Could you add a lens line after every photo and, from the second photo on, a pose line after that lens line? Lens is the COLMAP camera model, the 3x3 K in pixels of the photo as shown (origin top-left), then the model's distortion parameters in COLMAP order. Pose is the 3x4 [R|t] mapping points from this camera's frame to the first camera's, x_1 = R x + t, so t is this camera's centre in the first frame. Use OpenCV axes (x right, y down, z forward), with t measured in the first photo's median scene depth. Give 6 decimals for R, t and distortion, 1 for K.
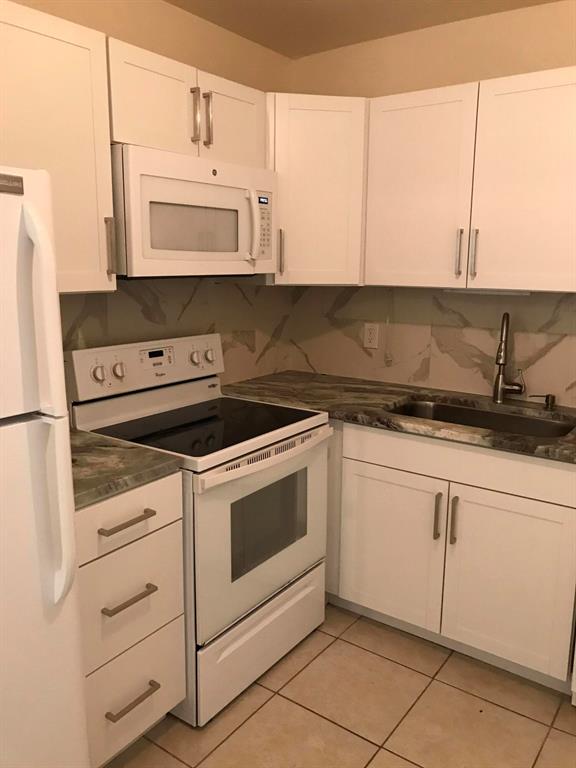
lens RADIAL K [[632.7, 0, 288.9], [0, 632.7, 377.8], [0, 0, 1]] dist [0.040650, -0.034948]
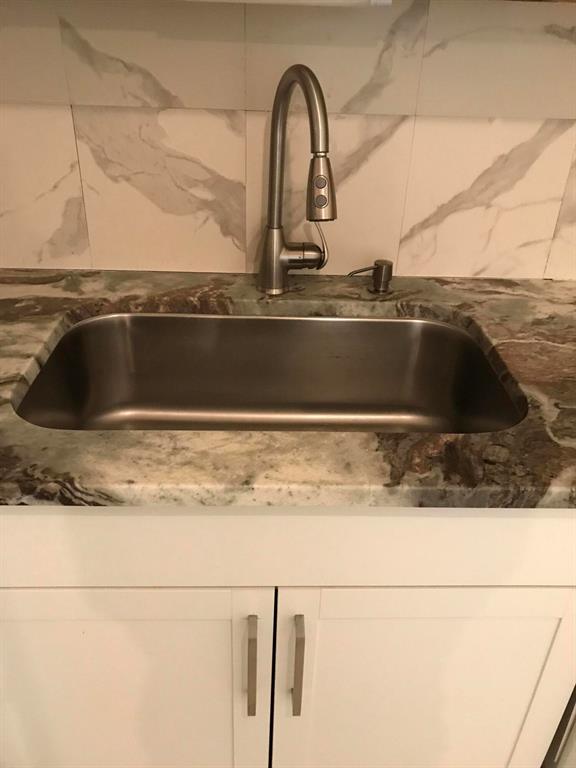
lens RADIAL K [[632.7, 0, 285.5], [0, 632.7, 376.0], [0, 0, 1]] dist [0.040650, -0.034948]
pose [[0.798298, -0.291811, 0.526846, 0.084283], [0.092526, 0.923816, 0.371488, -0.067611], [-0.595112, -0.247811, 0.764481, 0.622141]]
